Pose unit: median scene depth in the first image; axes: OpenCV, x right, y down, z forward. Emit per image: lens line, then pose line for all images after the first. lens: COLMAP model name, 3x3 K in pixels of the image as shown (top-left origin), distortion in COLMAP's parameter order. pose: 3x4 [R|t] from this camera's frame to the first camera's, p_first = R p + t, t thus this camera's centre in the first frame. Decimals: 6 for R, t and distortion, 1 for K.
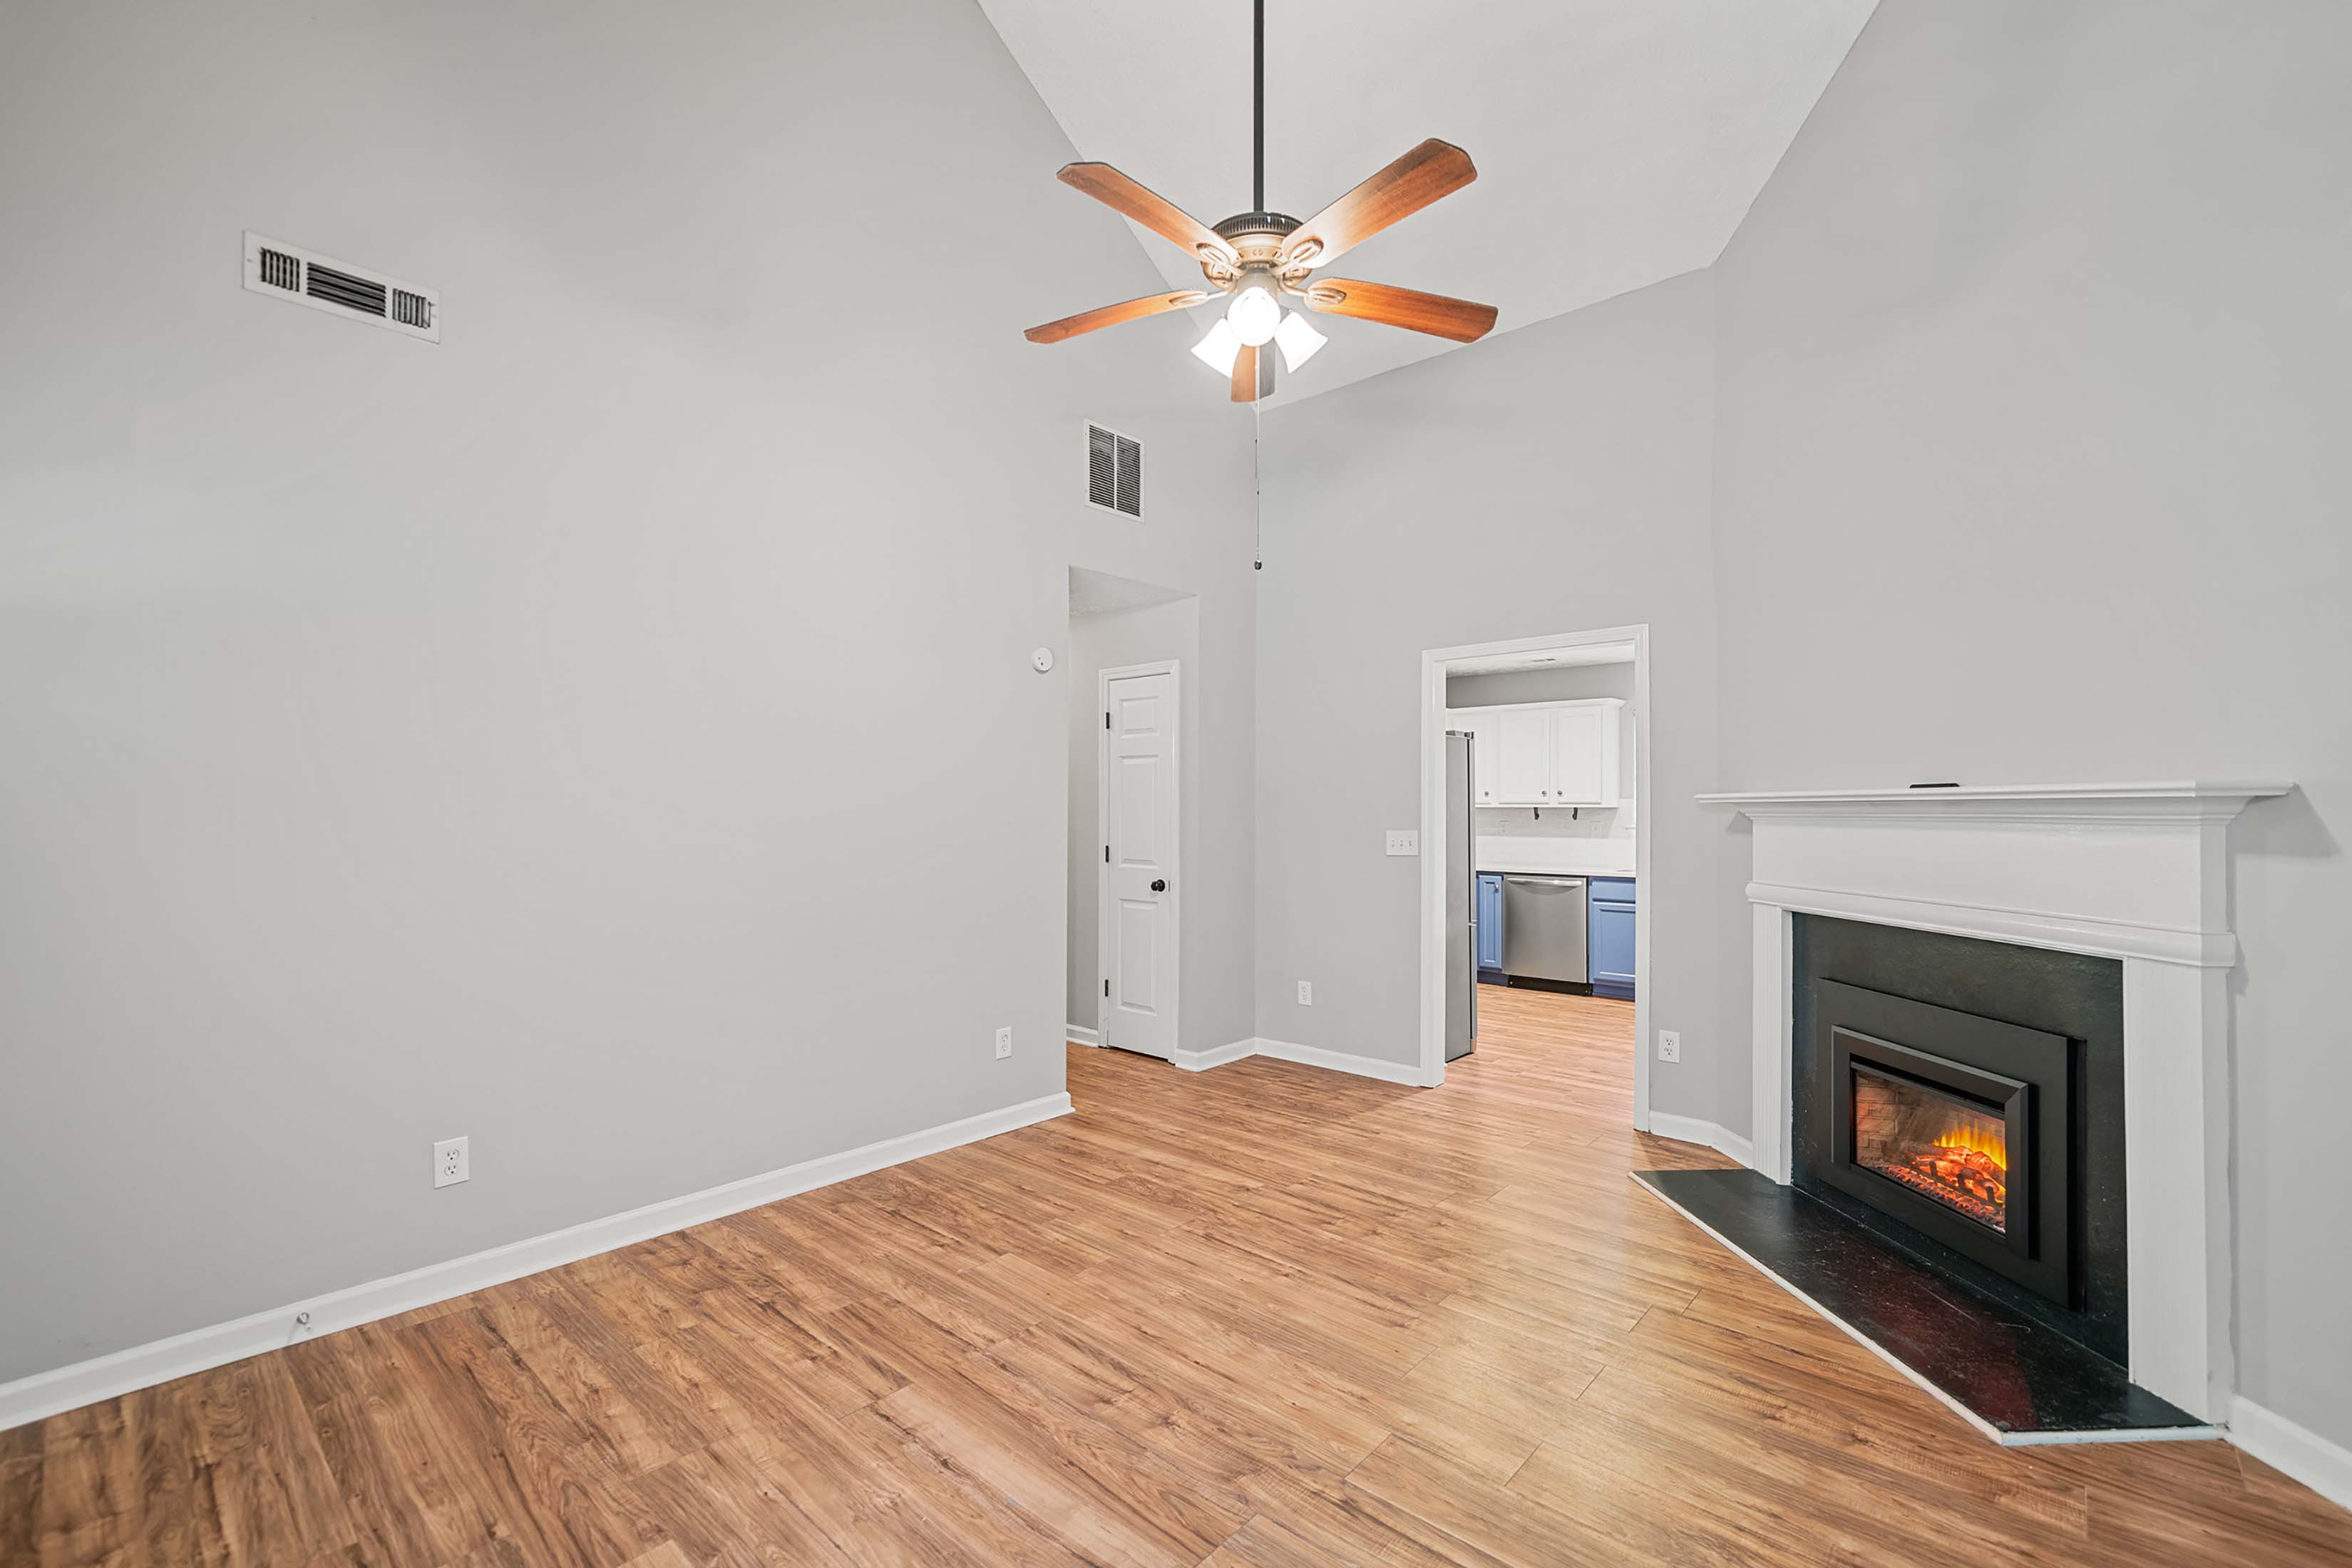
lens RADIAL K [[1004.7, 0, 1188.5], [0, 1004.7, 796.7], [0, 0, 1]] dist [-0.003589, 0.001750]
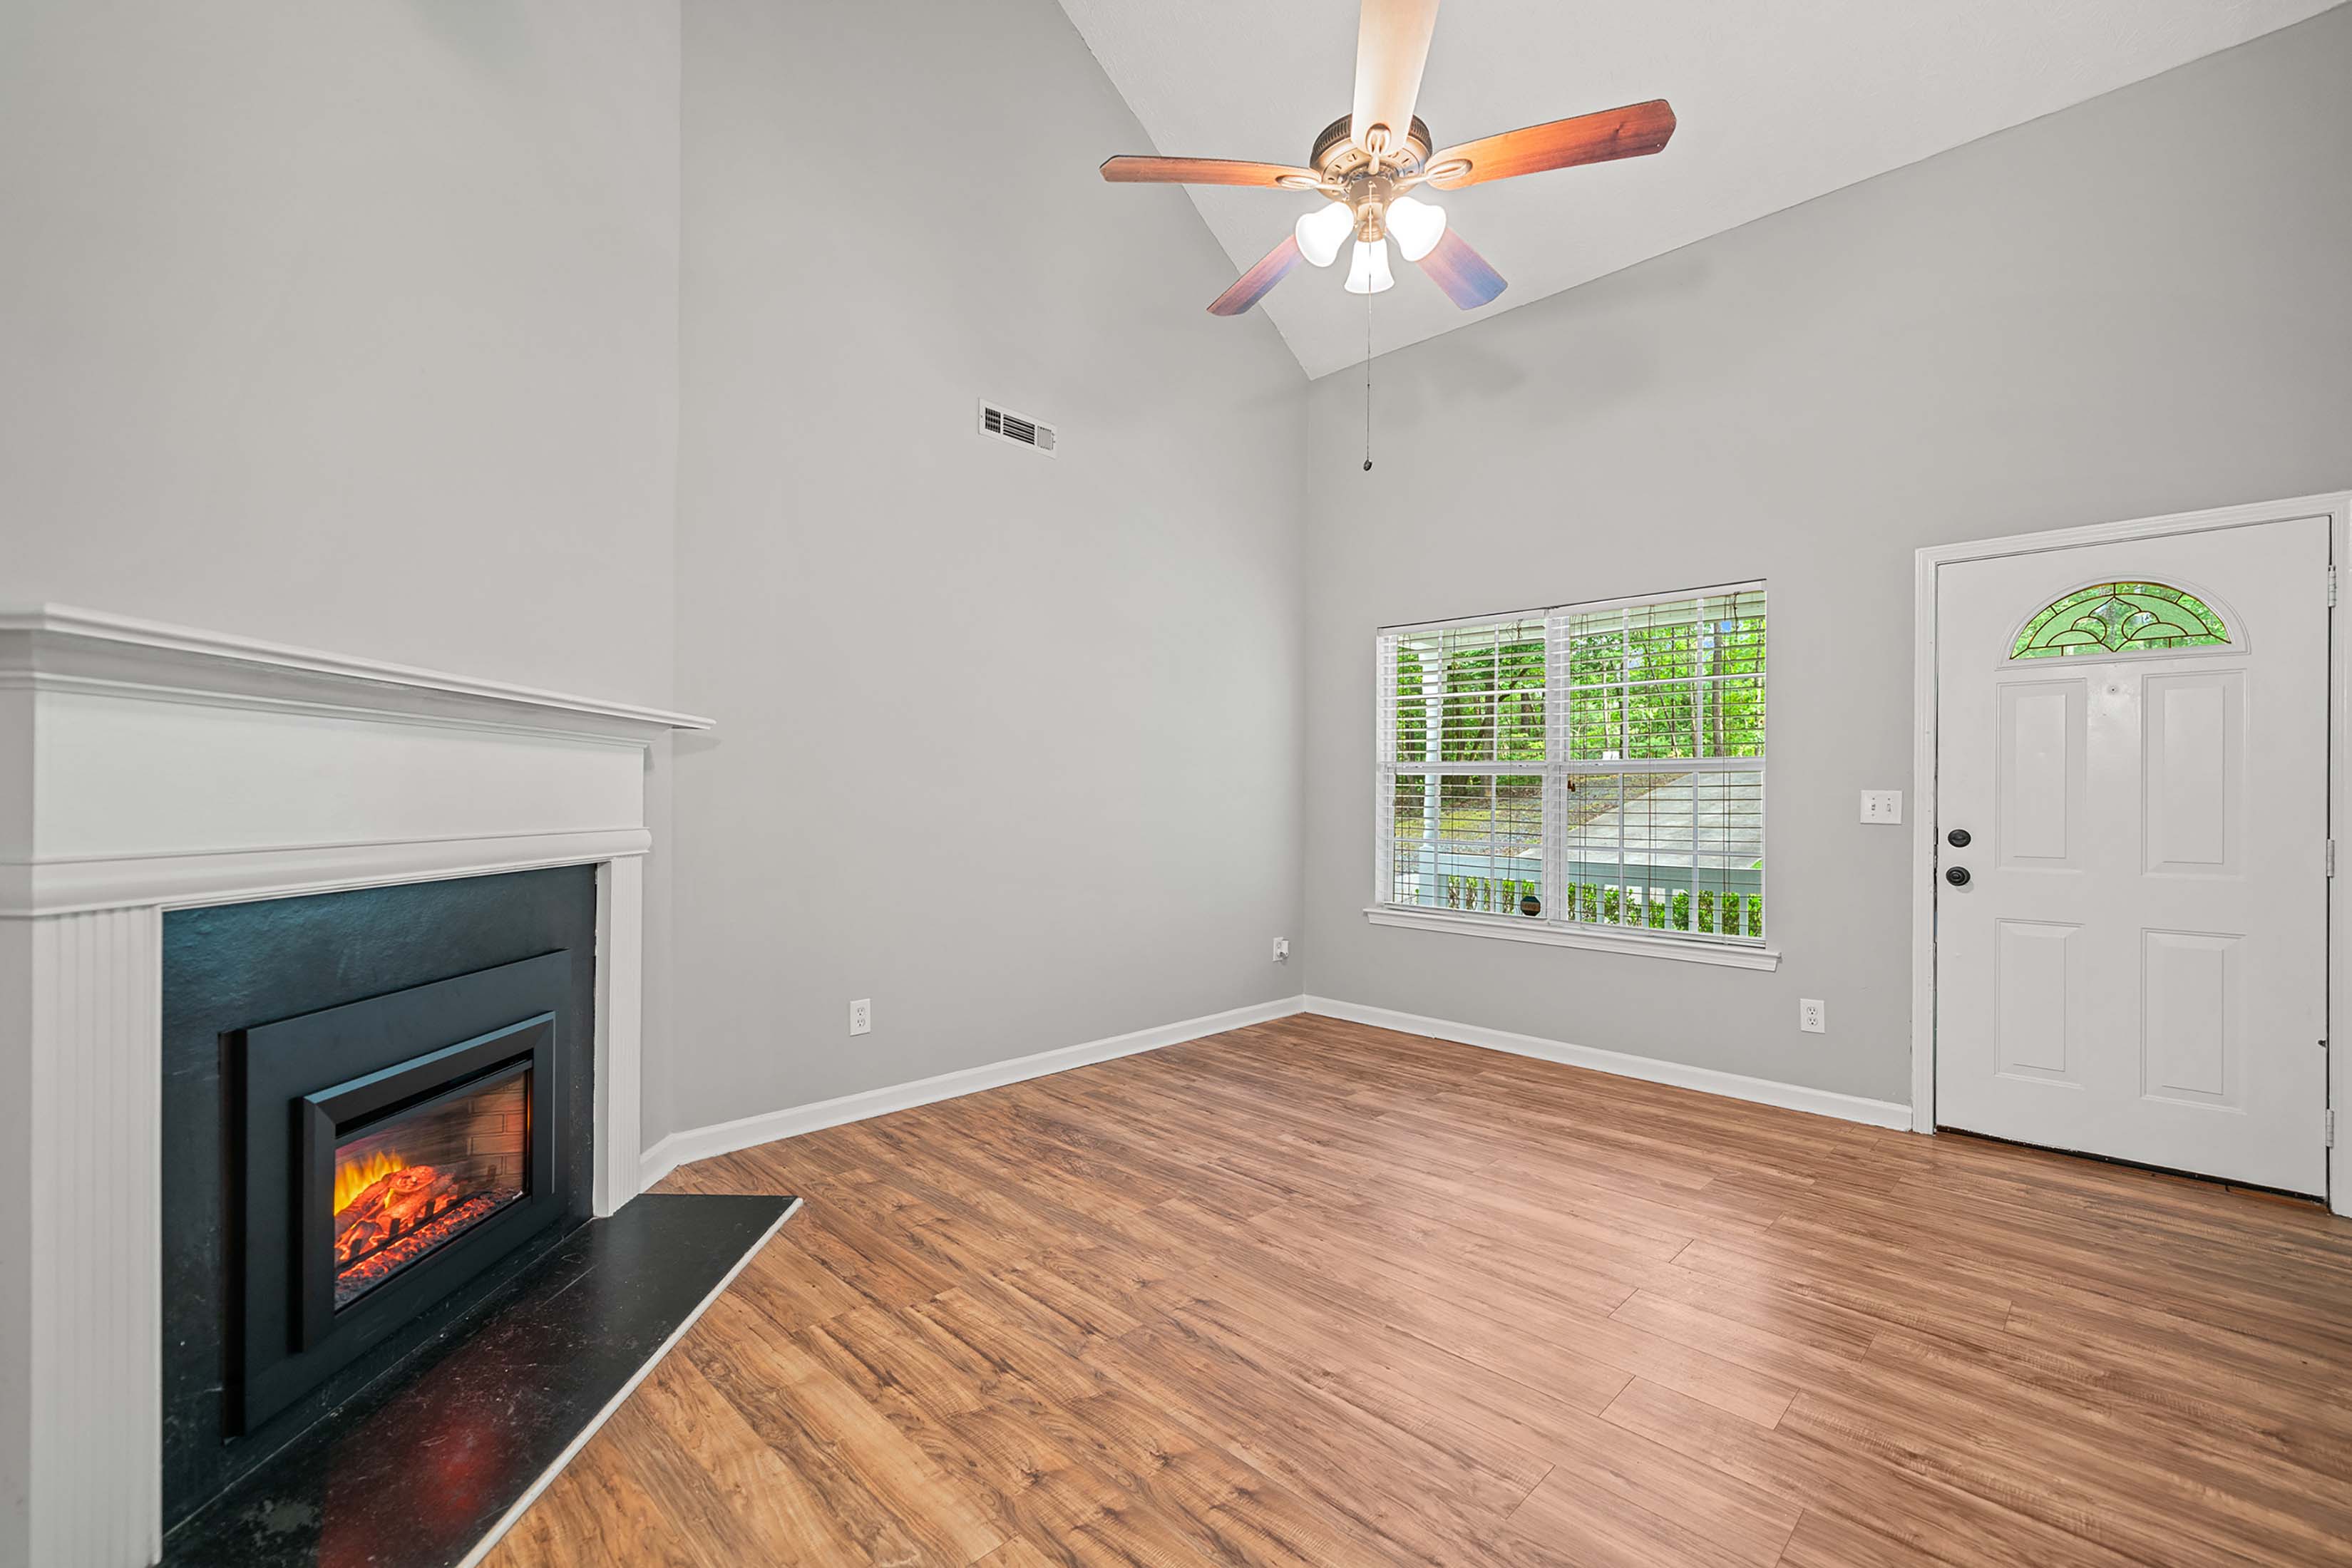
lens RADIAL K [[1004.7, 0, 1175.0], [0, 1004.7, 792.6], [0, 0, 1]] dist [-0.003589, 0.001750]
pose [[-0.998198, -0.011636, 0.058866, 0.173628], [-0.012748, 0.999747, -0.018547, 0.080524], [-0.058635, -0.019264, -0.998094, 1.787163]]
